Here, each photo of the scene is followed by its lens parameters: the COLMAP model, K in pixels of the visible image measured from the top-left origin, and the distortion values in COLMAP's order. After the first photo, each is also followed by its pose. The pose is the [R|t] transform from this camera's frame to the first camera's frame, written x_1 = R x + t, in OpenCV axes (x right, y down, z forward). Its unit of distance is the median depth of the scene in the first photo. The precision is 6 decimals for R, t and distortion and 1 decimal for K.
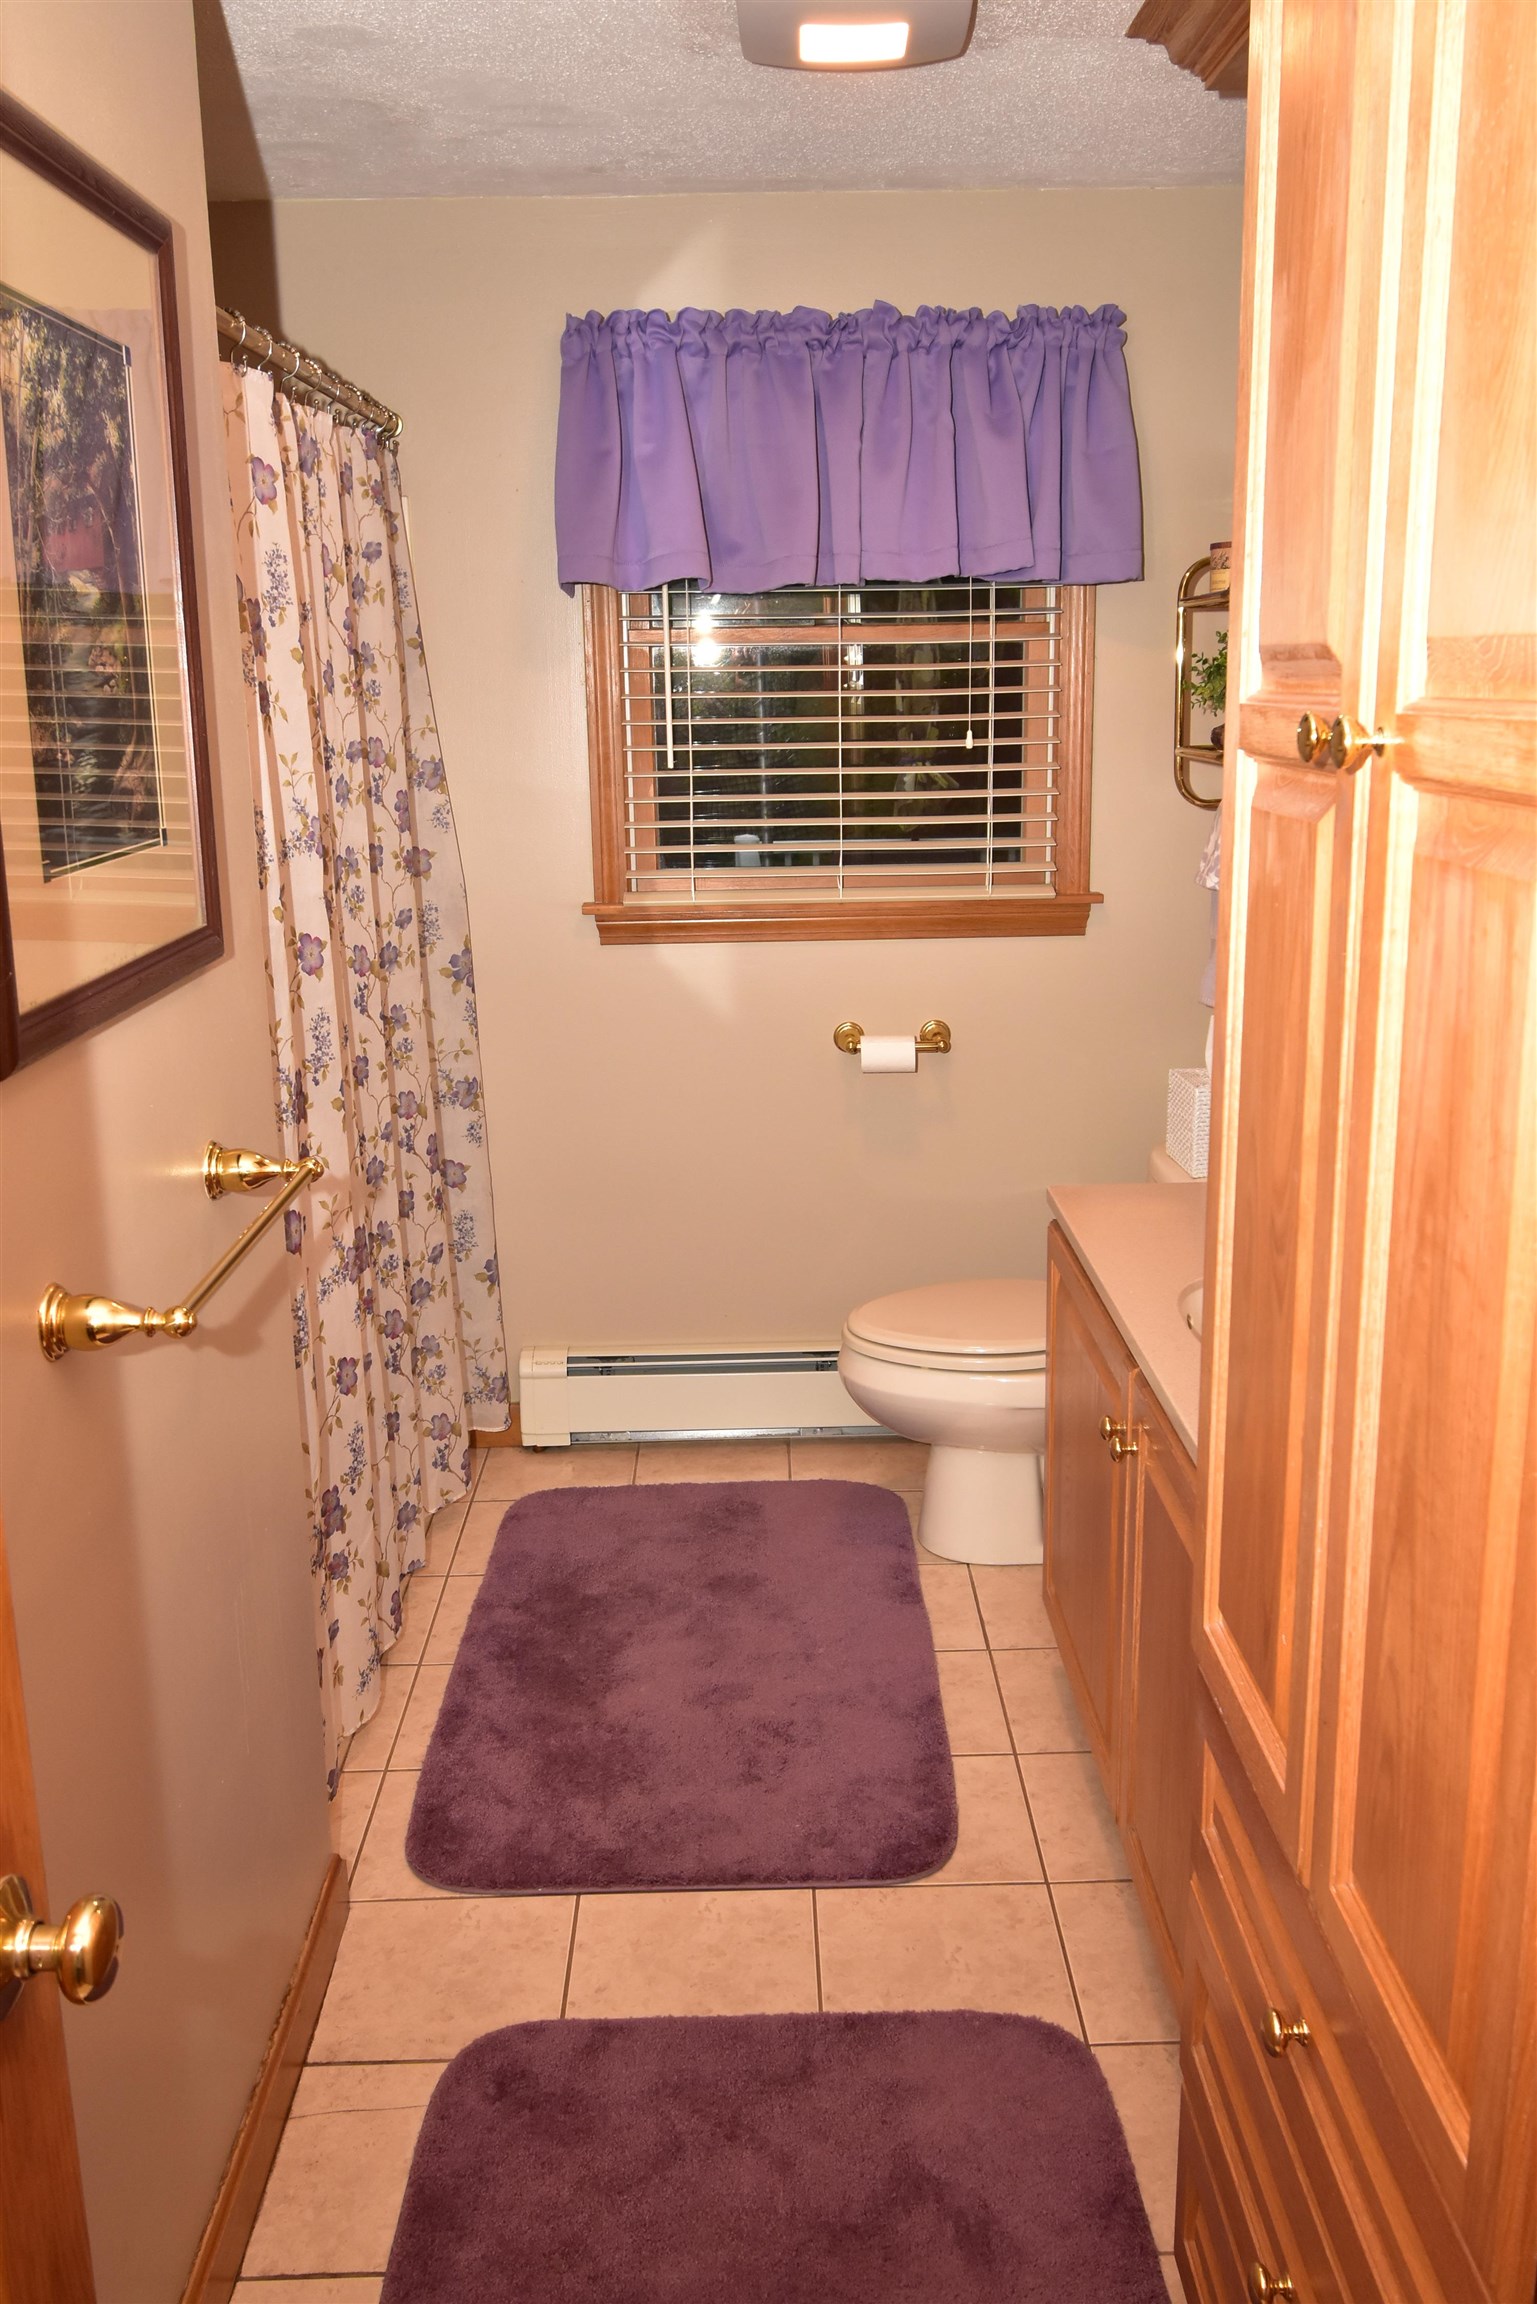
lens RADIAL K [[2037.9, 0, 768.5], [0, 2037.9, 1152.0], [0, 0, 1]] dist [0.013714, 0.002290]
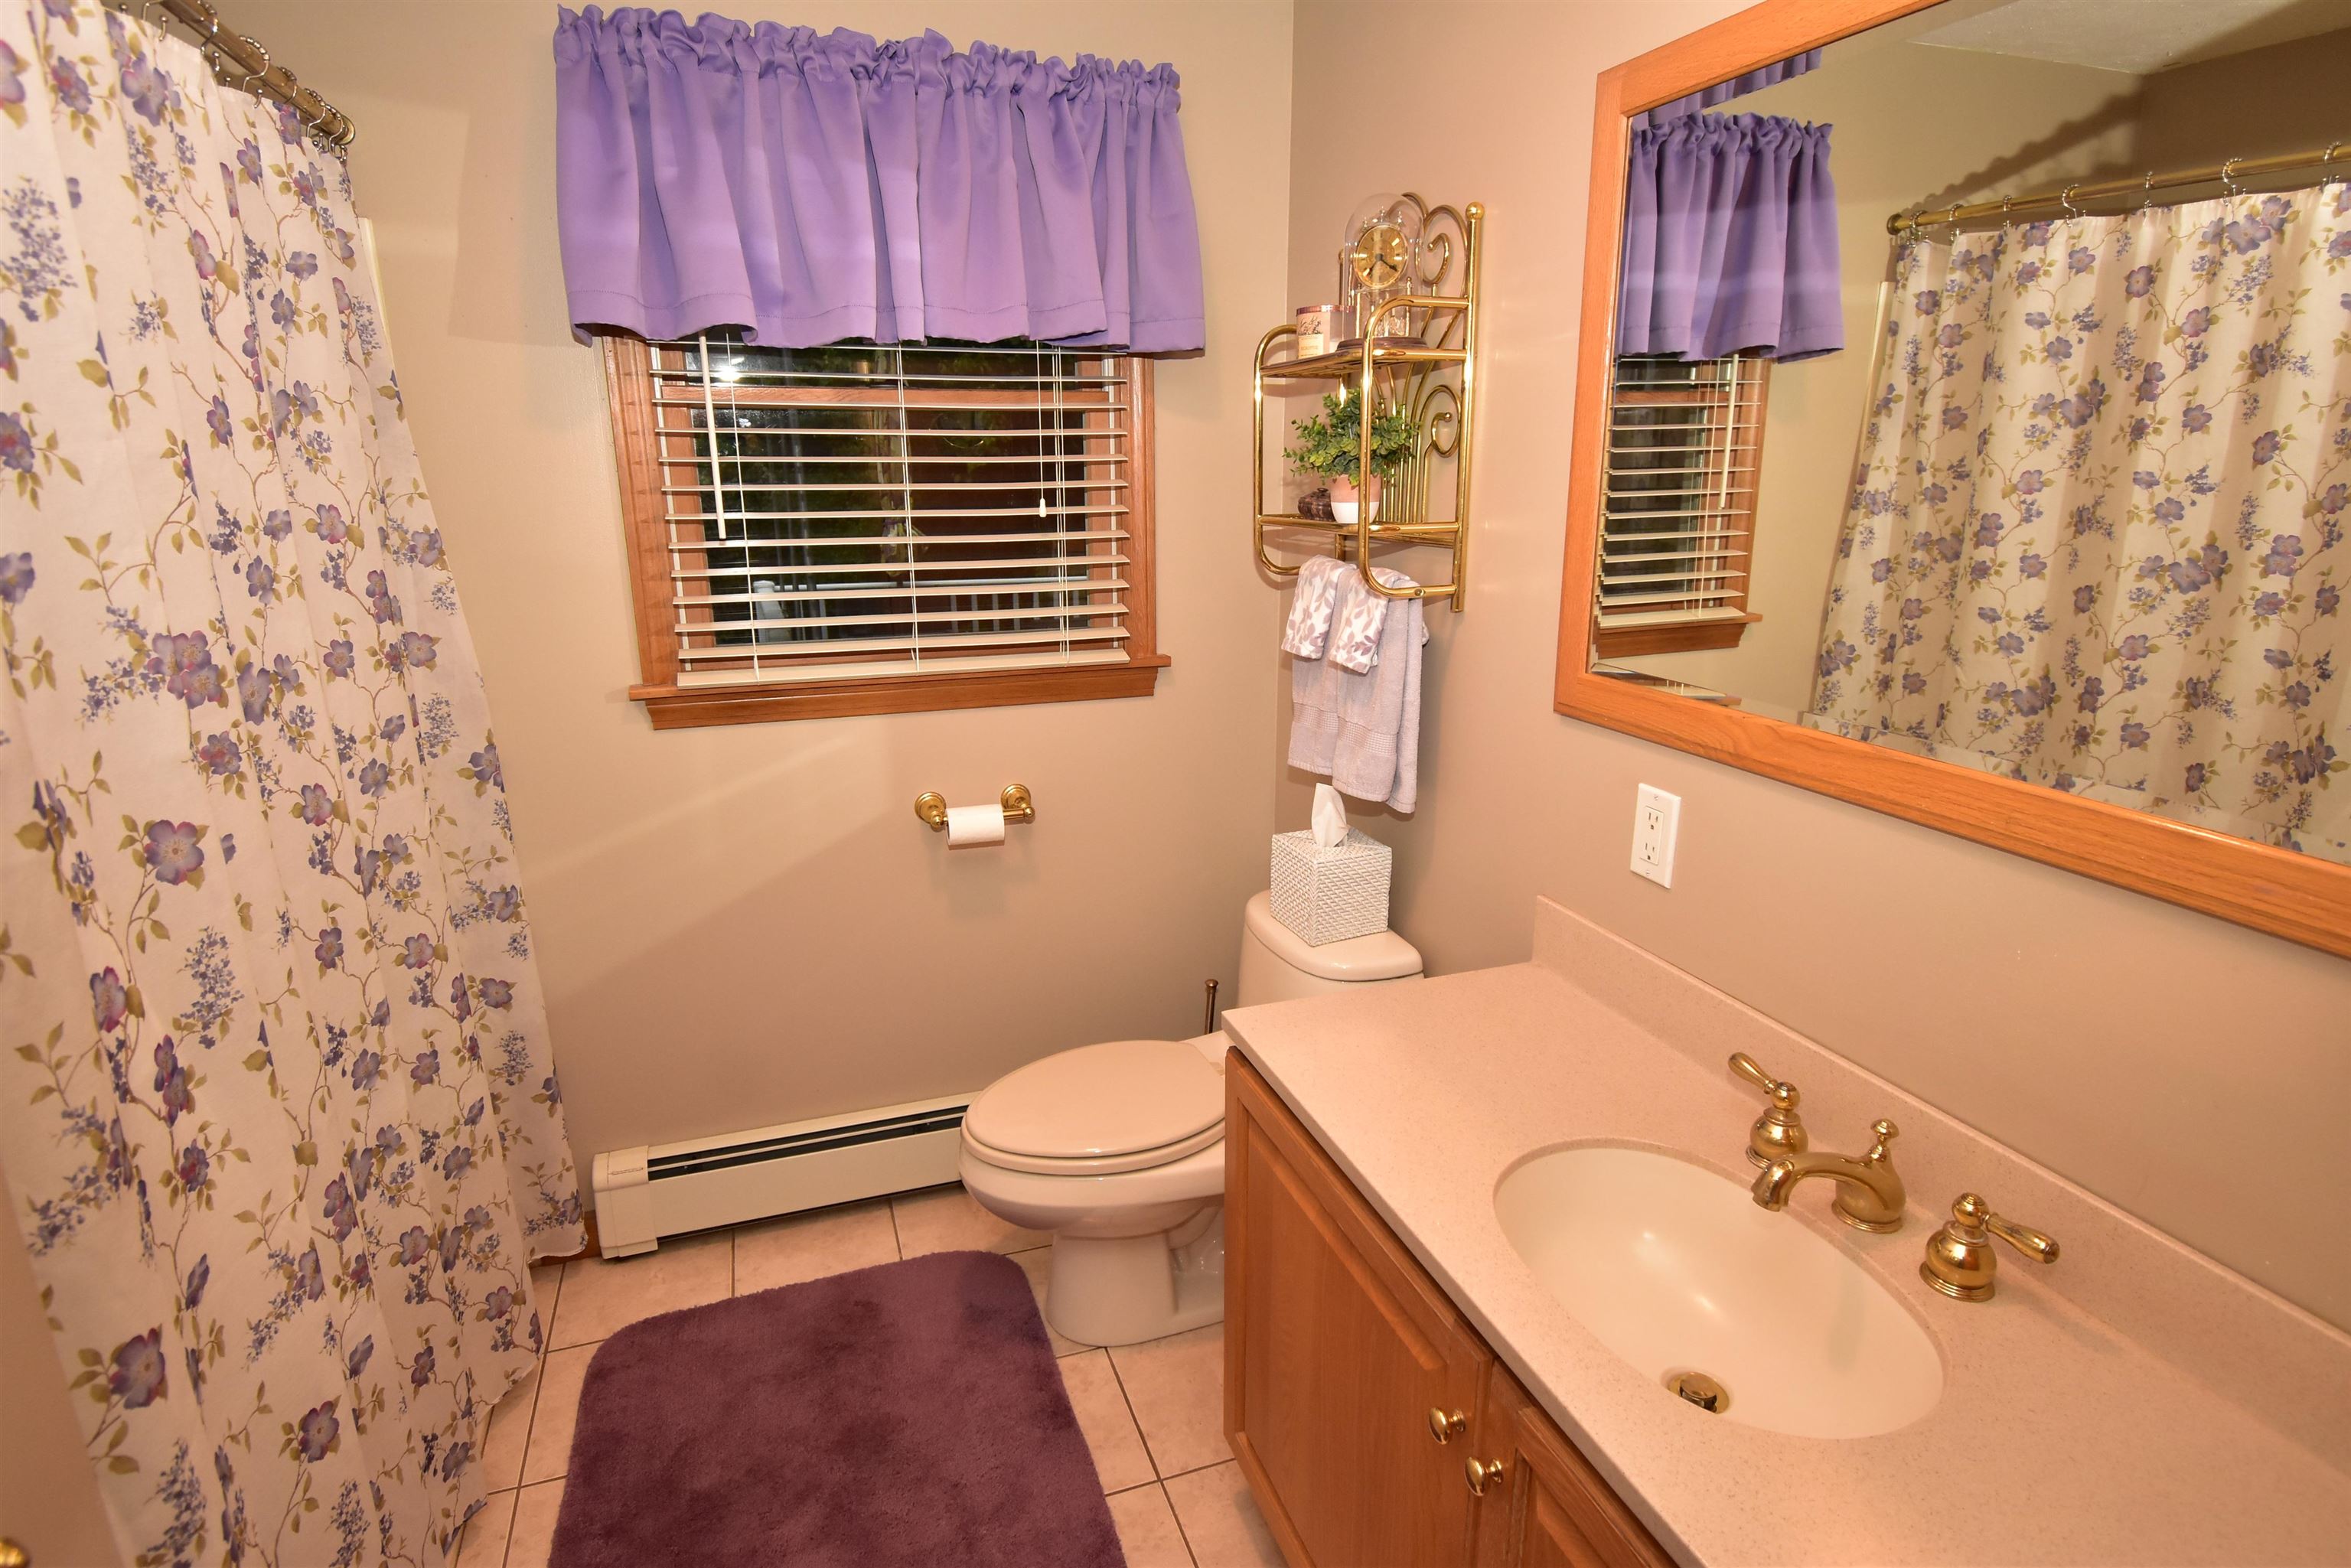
lens RADIAL K [[1235.8, 0, 1177.7], [0, 1235.8, 778.1], [0, 0, 1]] dist [0.023252, -0.028323]
pose [[0.946867, -0.068901, 0.314159, -0.039070], [0.063178, 0.997599, 0.028376, -0.087991], [-0.315360, -0.007020, 0.948946, 0.426872]]
